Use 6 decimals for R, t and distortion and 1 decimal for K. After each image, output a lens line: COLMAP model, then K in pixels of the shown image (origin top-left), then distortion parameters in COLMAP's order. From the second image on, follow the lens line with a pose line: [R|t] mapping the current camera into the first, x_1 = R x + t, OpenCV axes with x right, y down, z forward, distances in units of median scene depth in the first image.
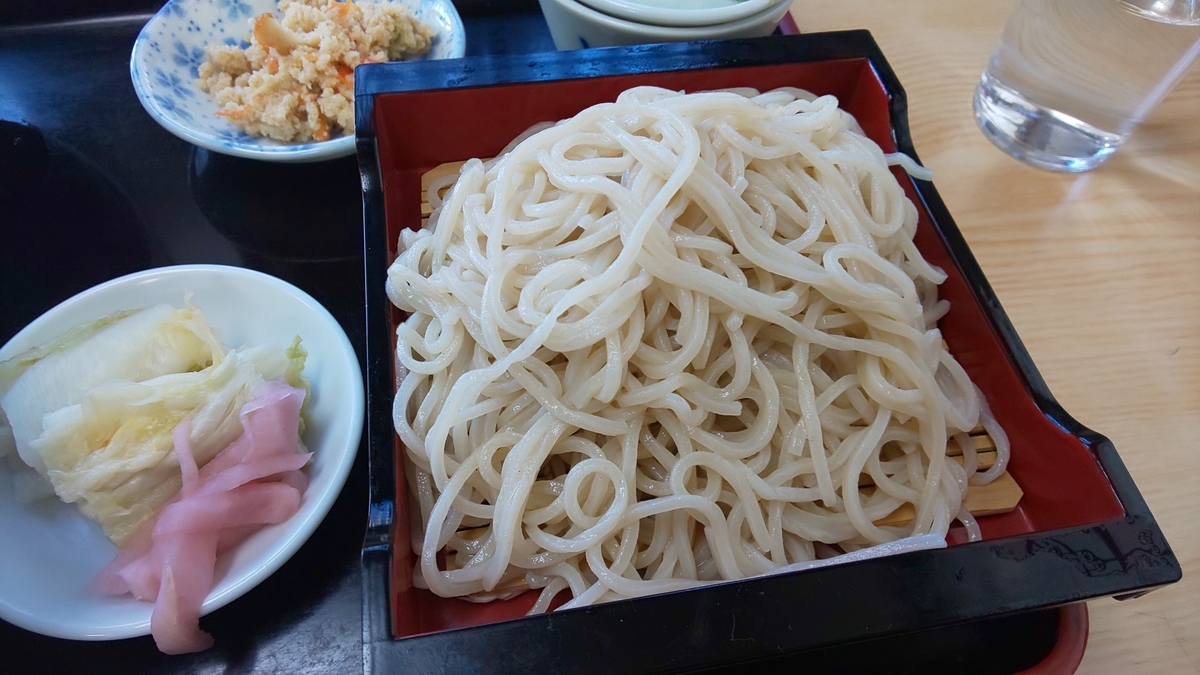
lens RADIAL K [[821.4, 0, 600.0], [0, 821.4, 337.5], [0, 0, 1]] dist [0.035111, -0.052919]
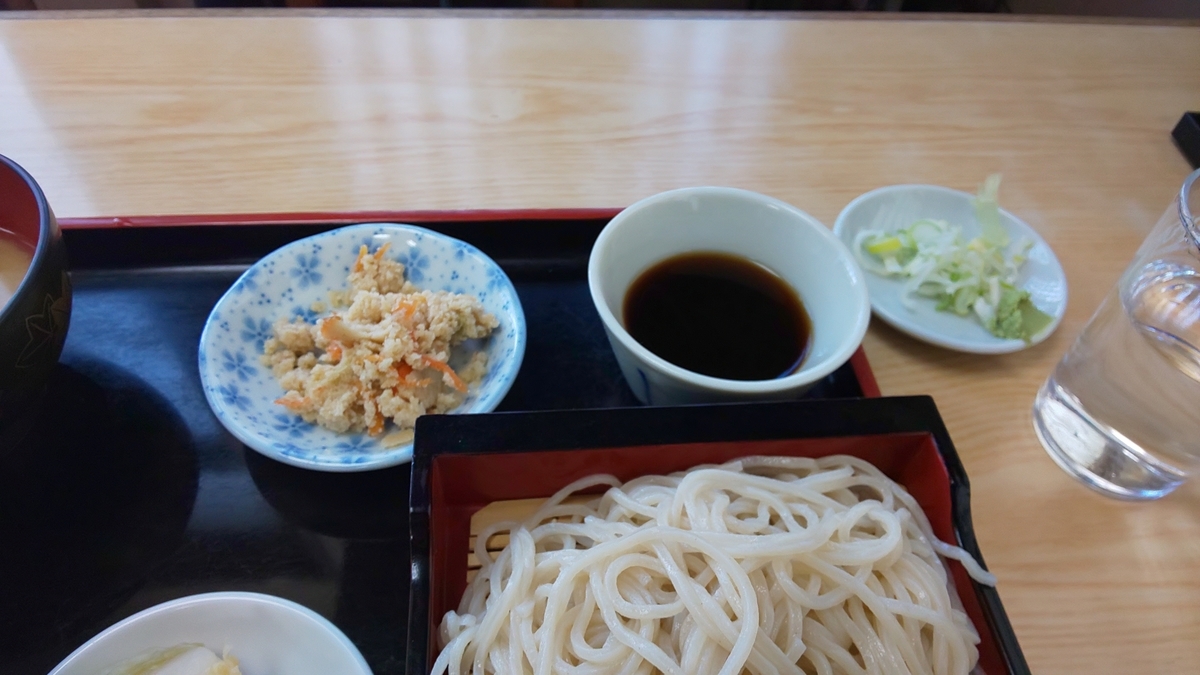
lens RADIAL K [[830.8, 0, 604.8], [0, 830.8, 342.6], [0, 0, 1]] dist [0.027657, -0.064576]
pose [[0.996728, 0.069488, -0.041294, -0.034160], [-0.073418, 0.991984, -0.102852, -0.364778], [0.033816, 0.105547, 0.993839, -0.014977]]
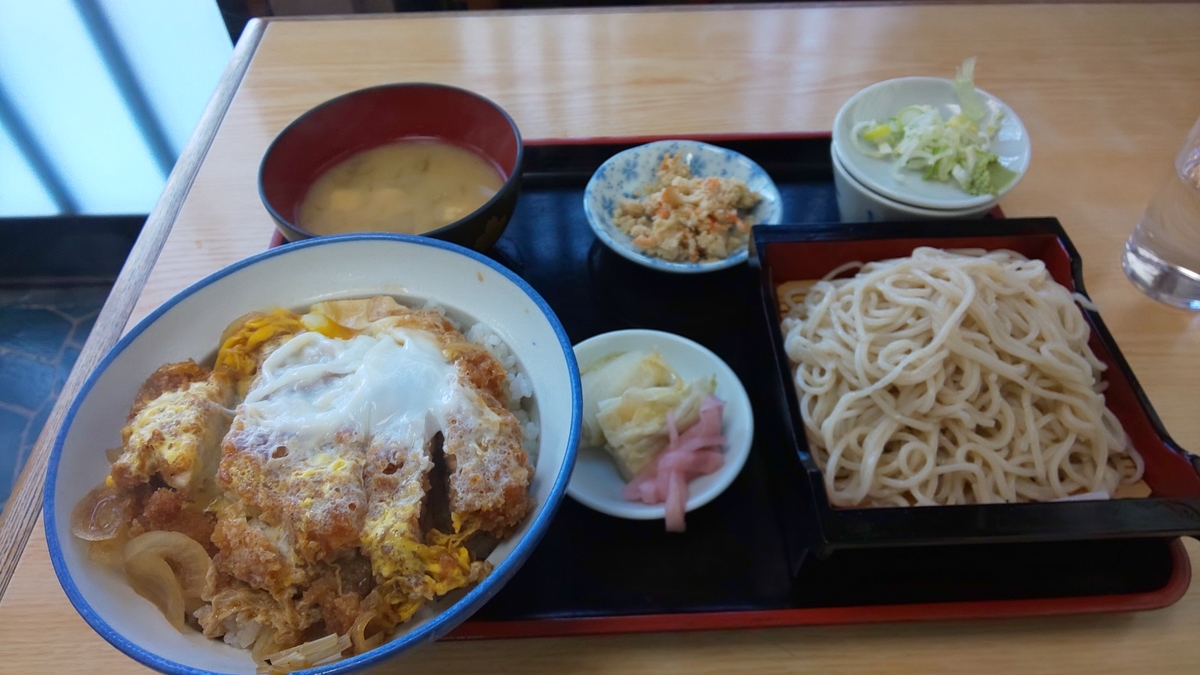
lens RADIAL K [[821.4, 0, 600.0], [0, 821.4, 337.5], [0, 0, 1]] dist [0.035111, -0.052919]
pose [[0.989080, 0.071668, -0.128782, -0.412095], [-0.085752, 0.990514, -0.107372, 0.141882], [0.119865, 0.117243, 0.985843, -0.839469]]
